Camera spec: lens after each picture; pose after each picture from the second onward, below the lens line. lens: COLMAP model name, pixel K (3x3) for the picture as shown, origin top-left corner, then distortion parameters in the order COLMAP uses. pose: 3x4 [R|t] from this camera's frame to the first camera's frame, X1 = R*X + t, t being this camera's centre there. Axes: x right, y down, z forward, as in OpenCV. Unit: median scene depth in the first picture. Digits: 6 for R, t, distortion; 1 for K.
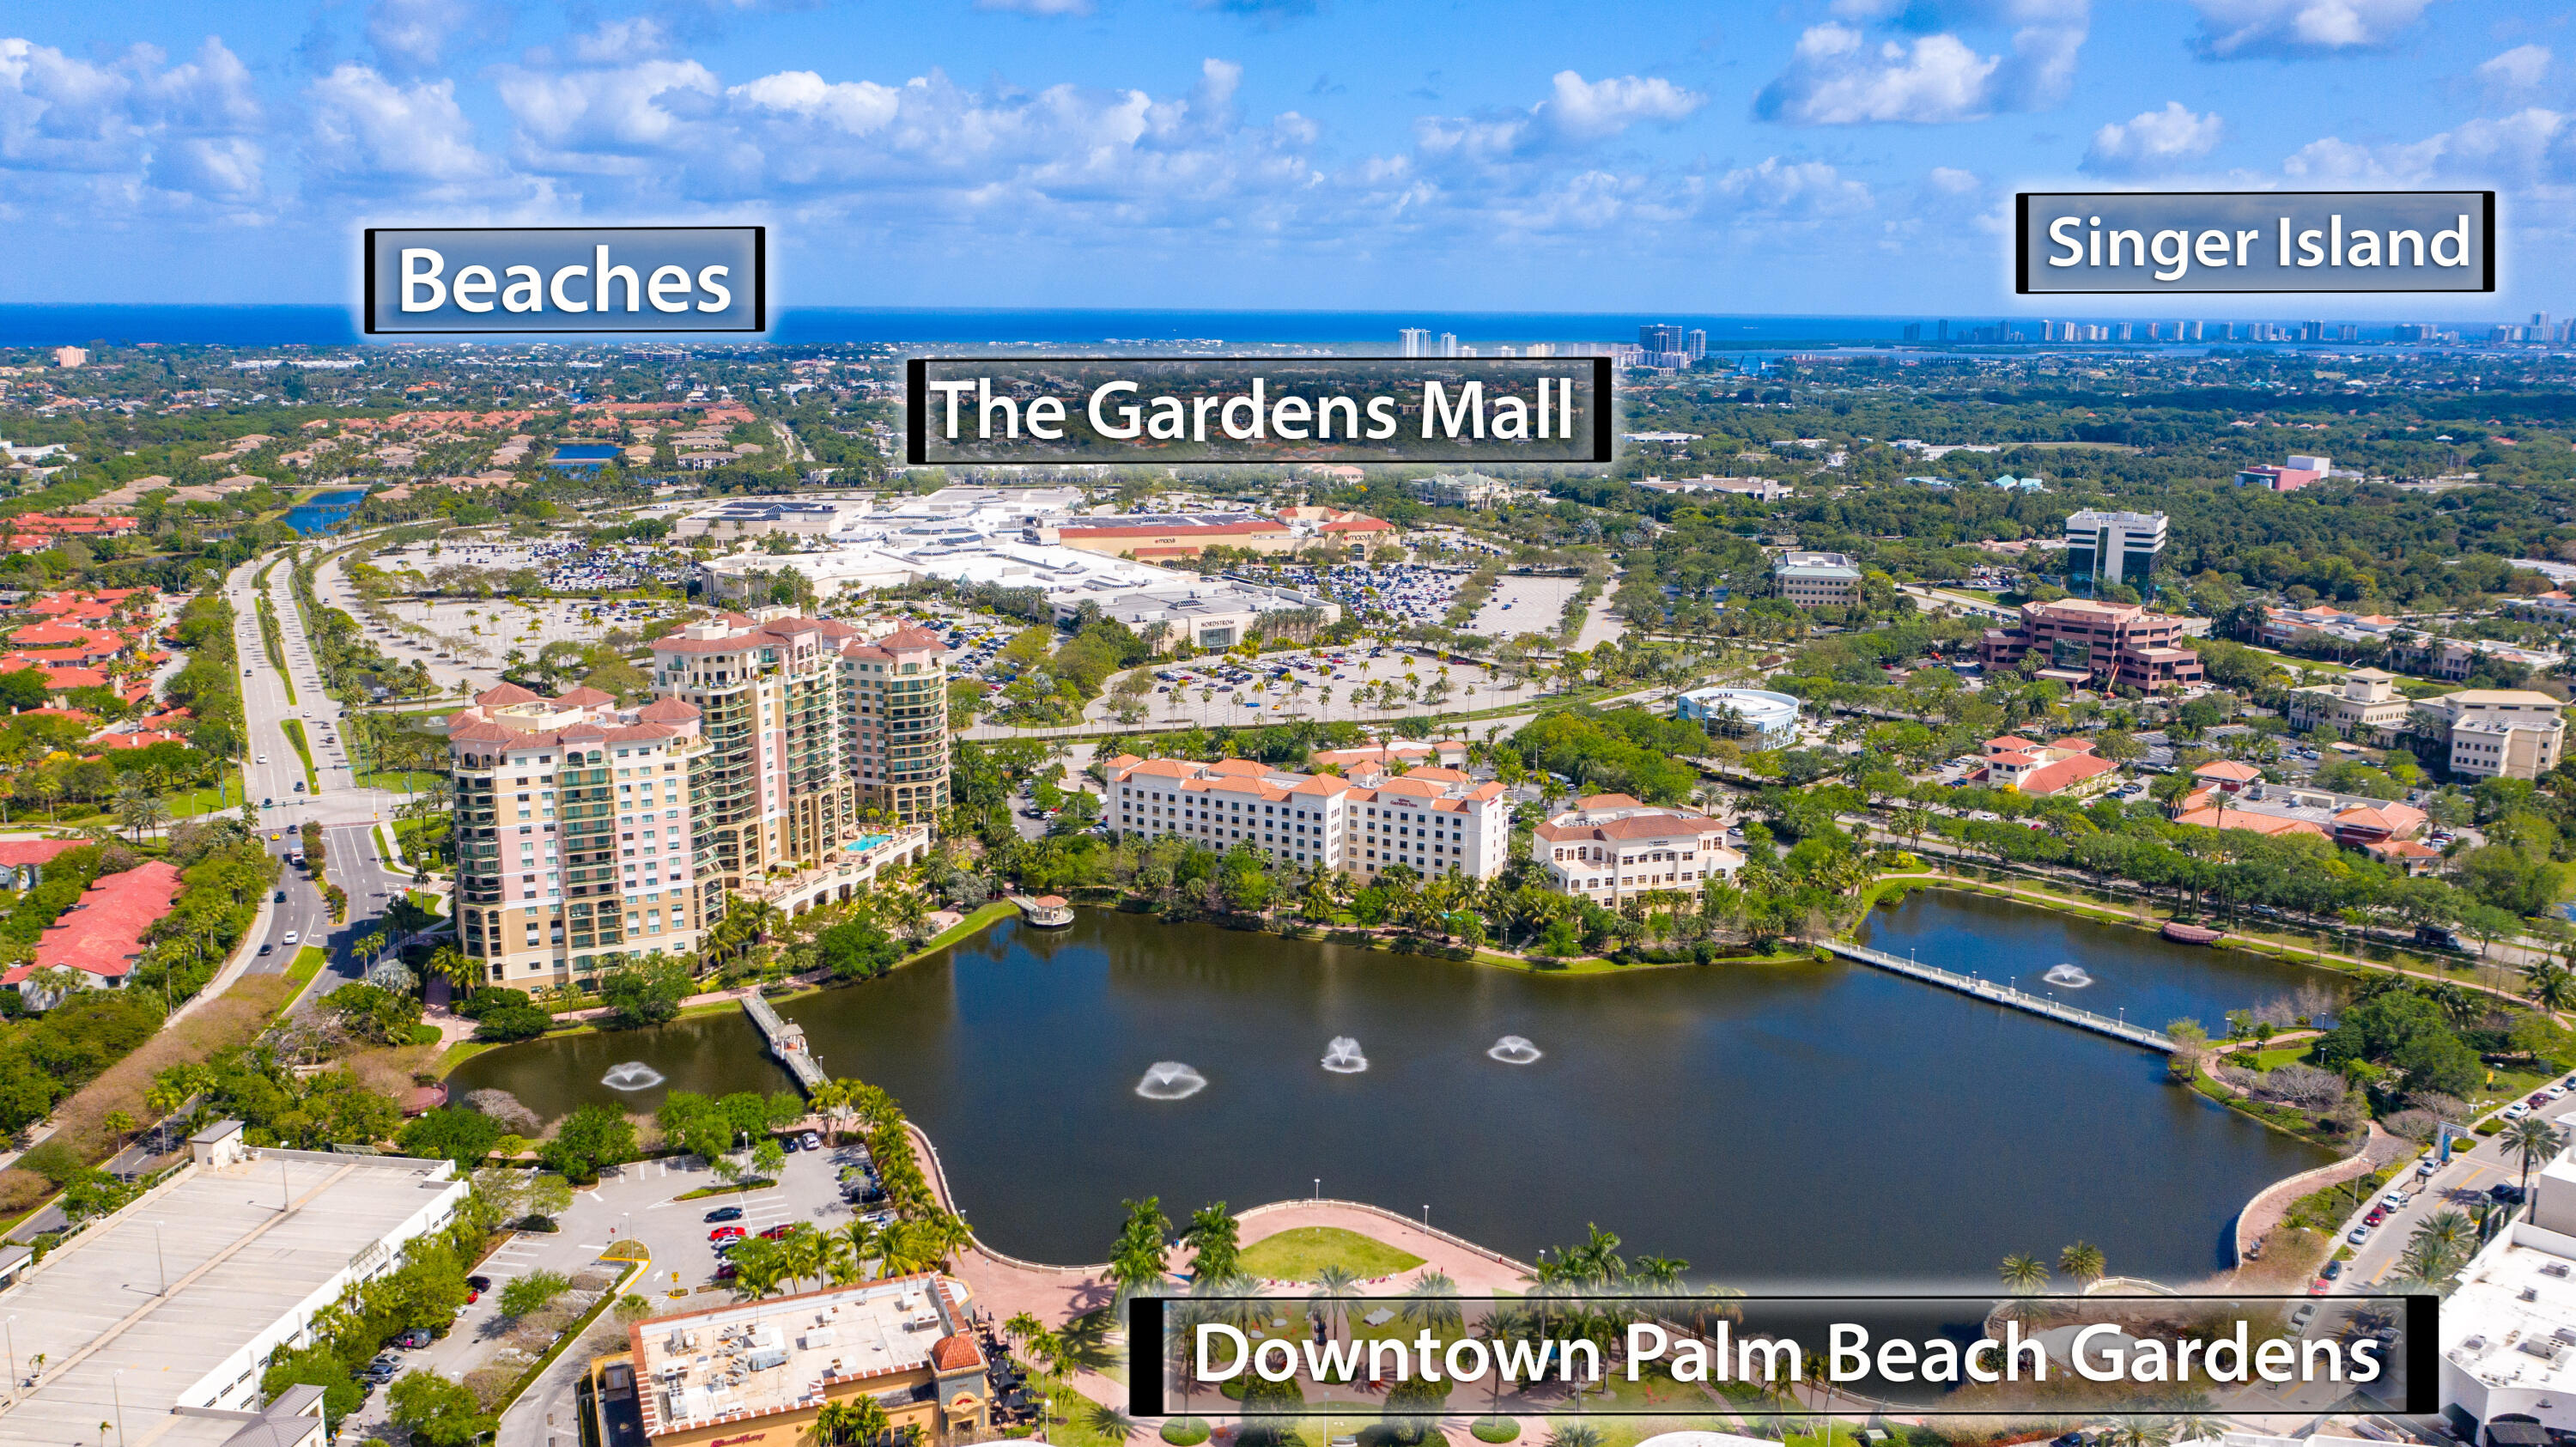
lens RADIAL K [[2023.6, 0, 1288.0], [0, 2023.6, 723.5], [0, 0, 1]] dist [-0.015669, -0.003553]
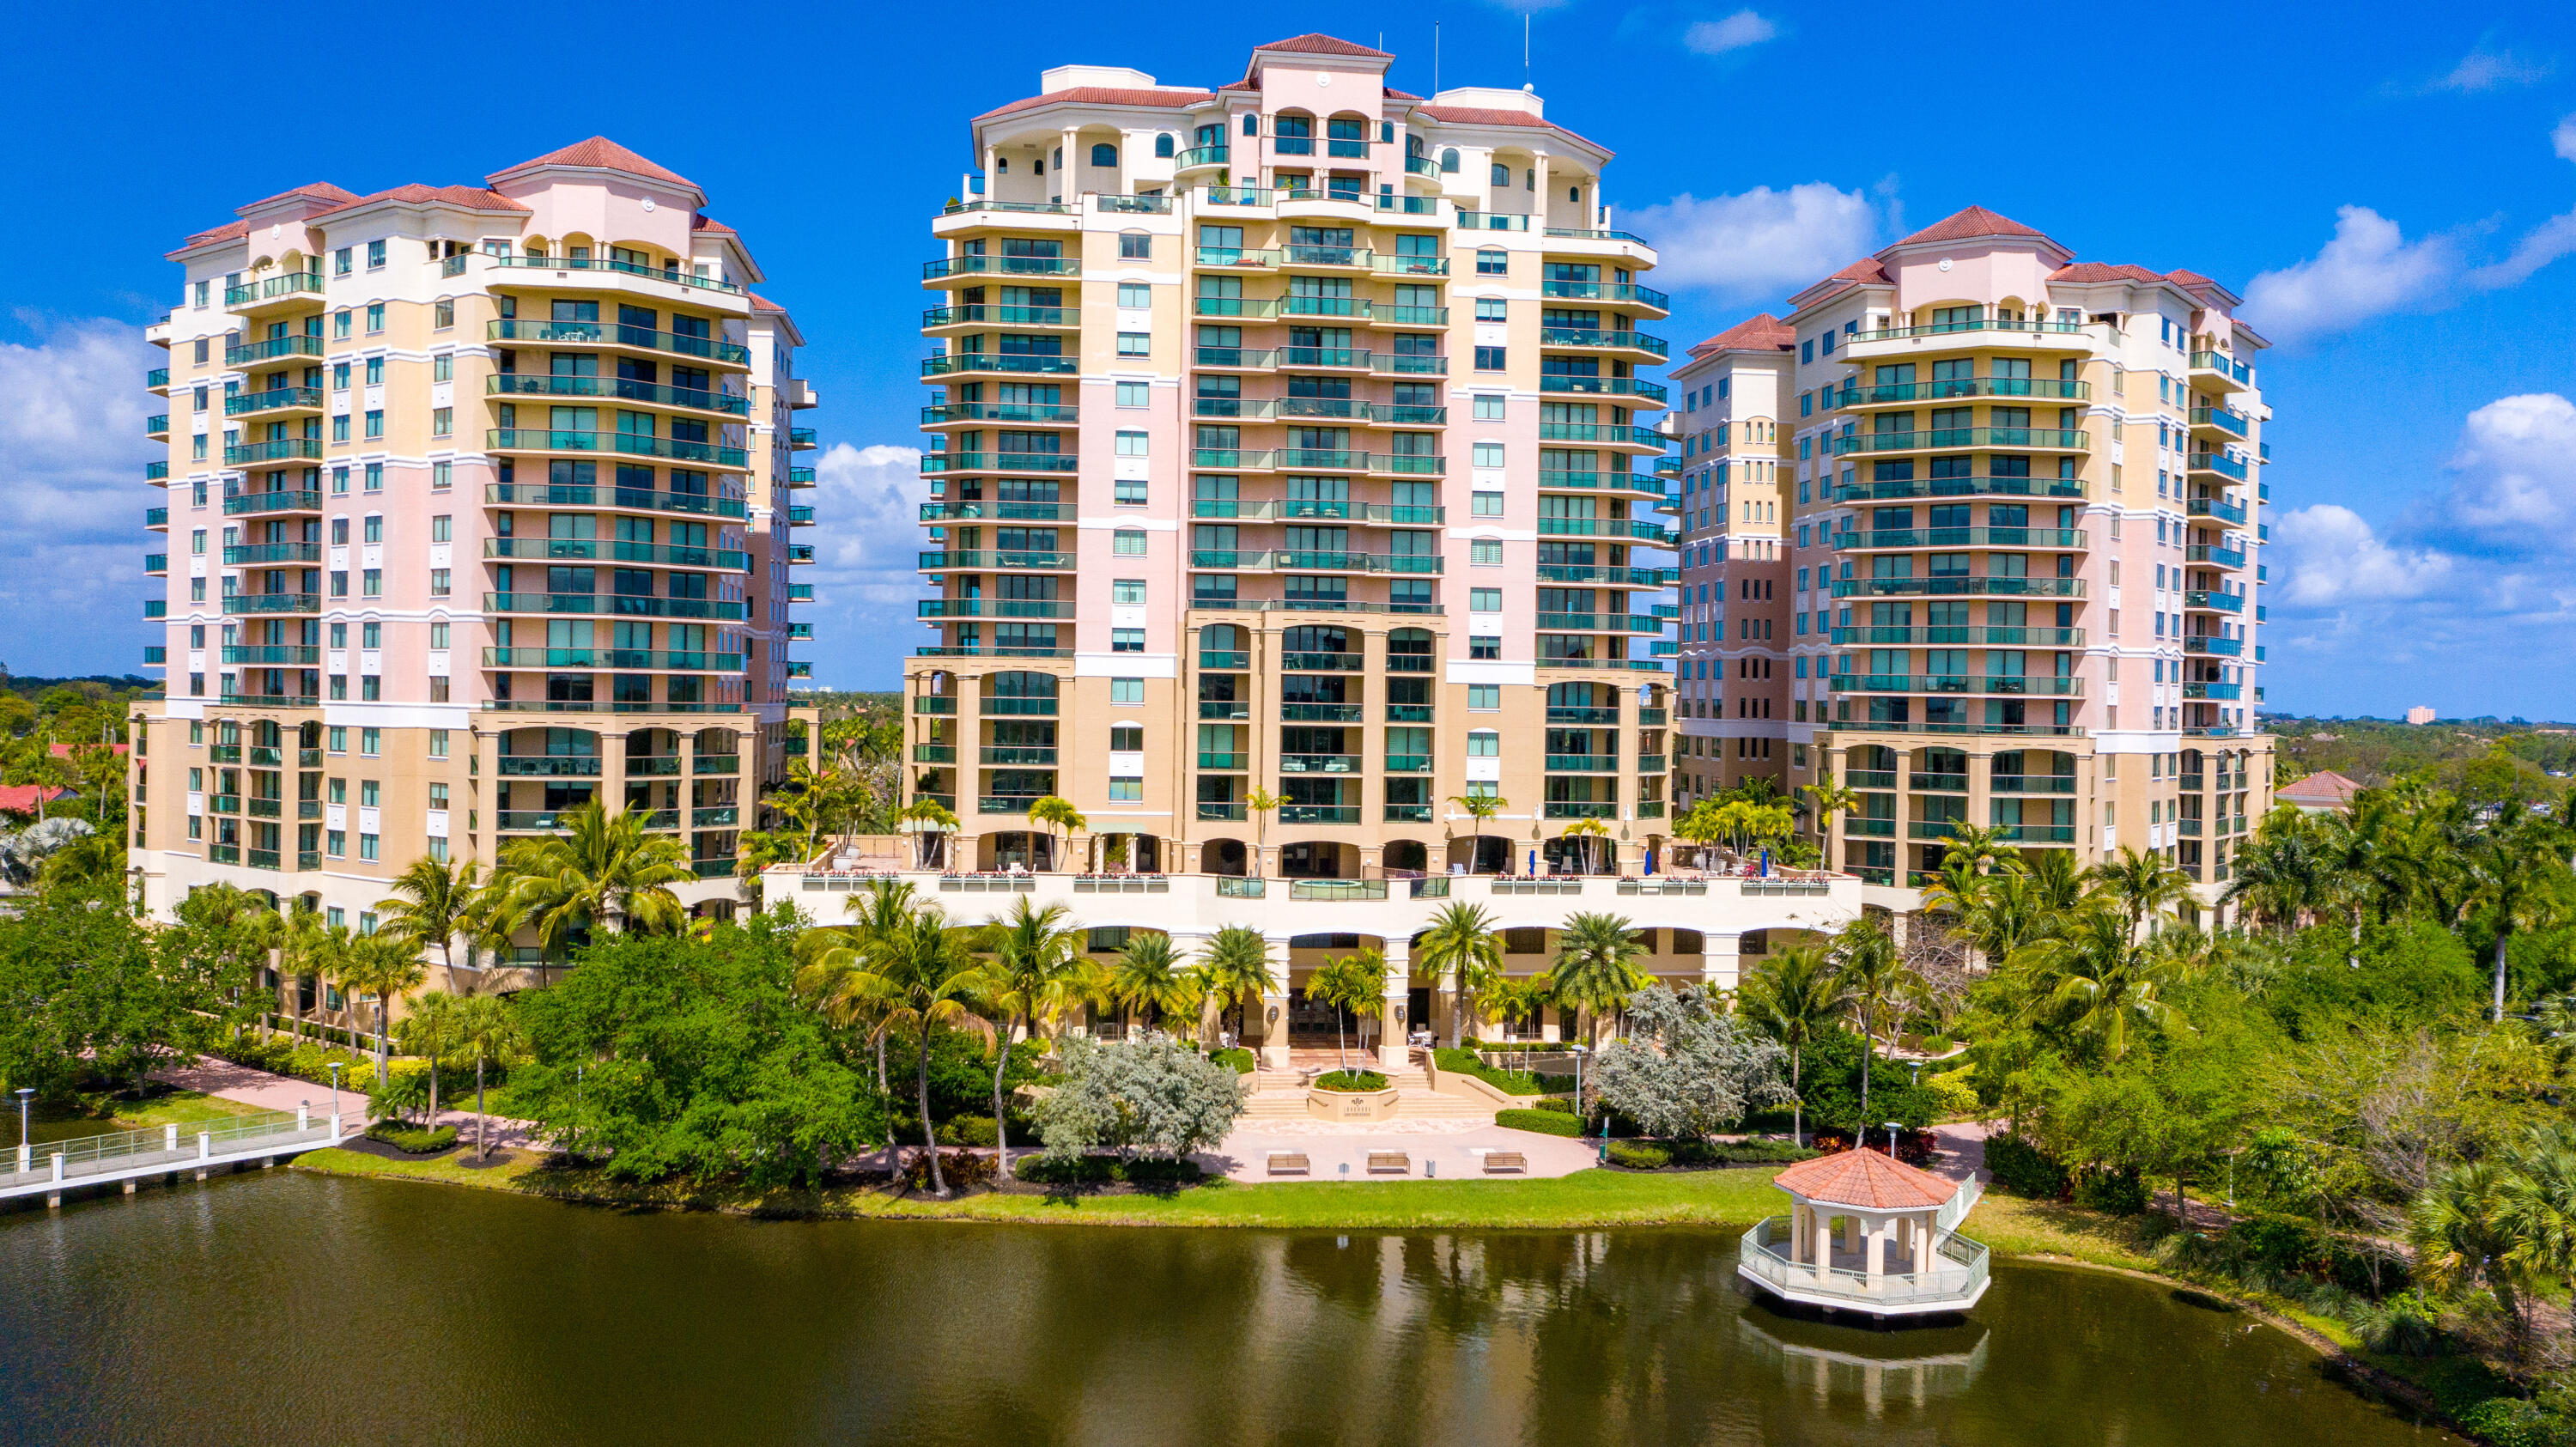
lens RADIAL K [[2023.6, 0, 1288.0], [0, 2023.6, 723.5], [0, 0, 1]] dist [-0.015669, -0.003553]
pose [[0.471594, 0.012831, -0.881722, 0.021827], [-0.194760, 0.976717, -0.089954, 0.083795], [0.860039, 0.214146, 0.463113, 0.974338]]
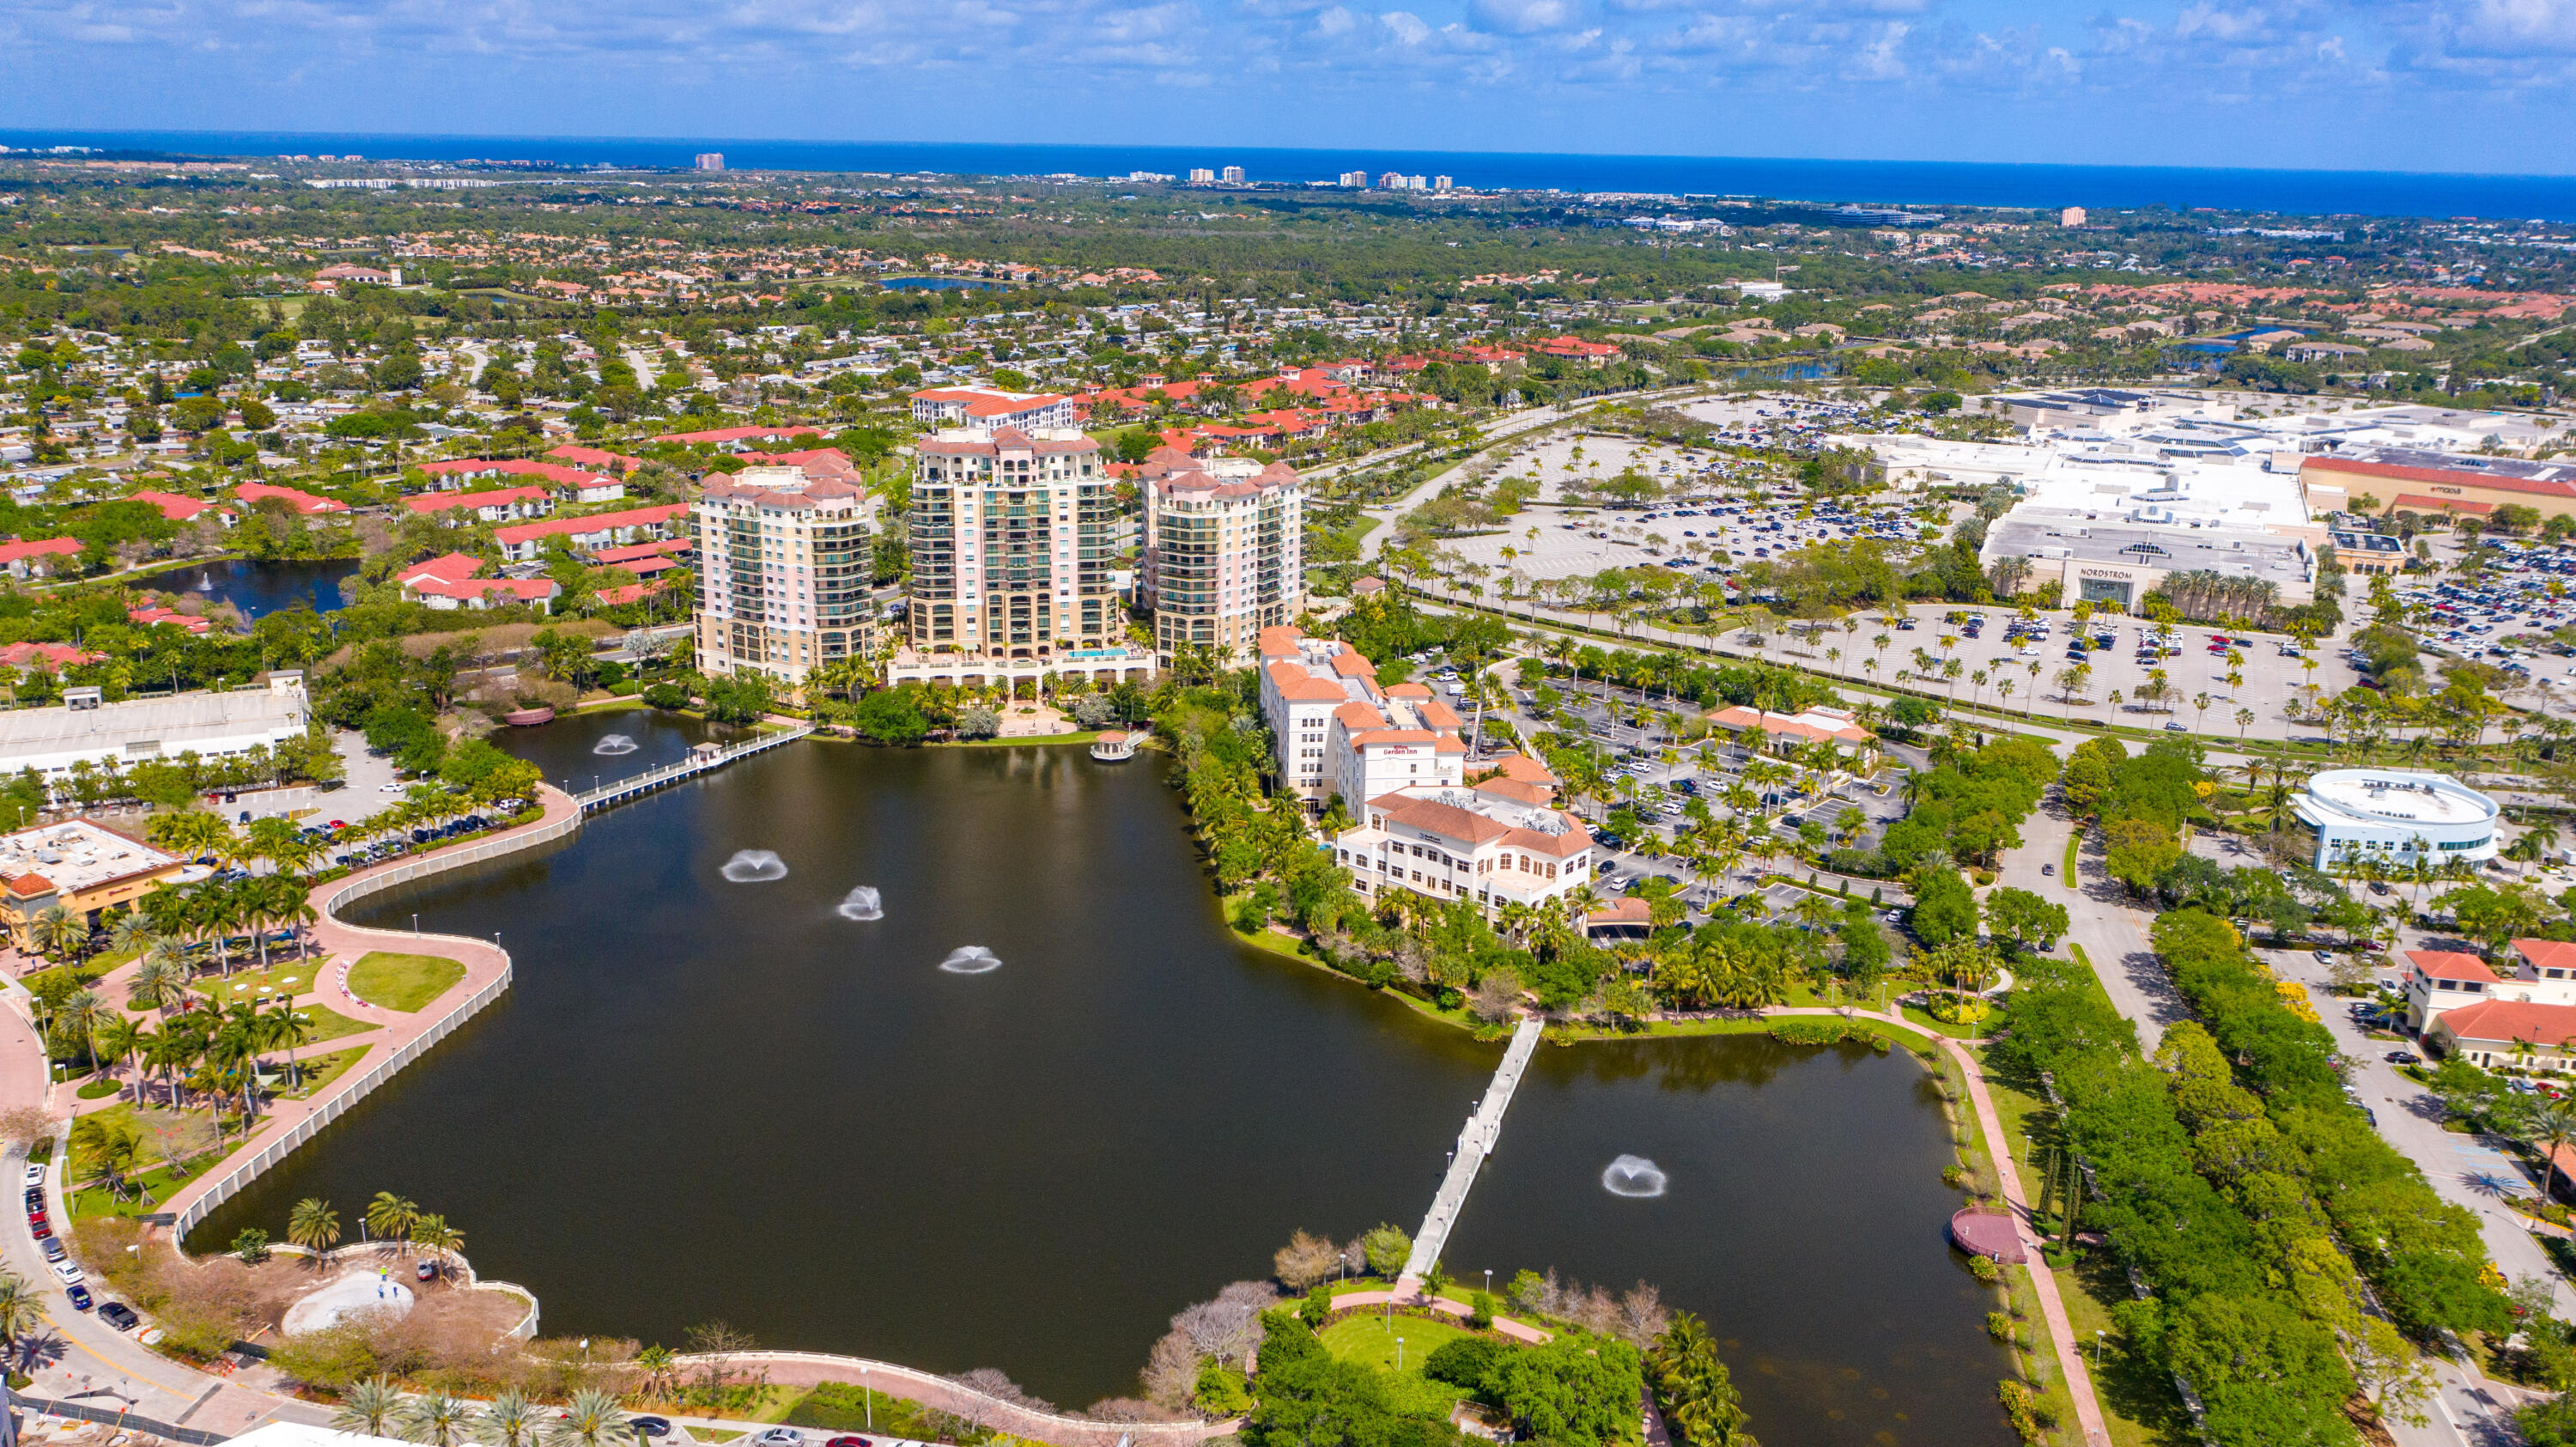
lens RADIAL K [[2023.6, 0, 1288.0], [0, 2023.6, 723.5], [0, 0, 1]] dist [-0.015669, -0.003553]
pose [[0.557163, 0.234282, -0.796669, 0.863692], [-0.184757, 0.970303, 0.156131, -0.111577], [0.809589, 0.060199, 0.583902, 0.524798]]
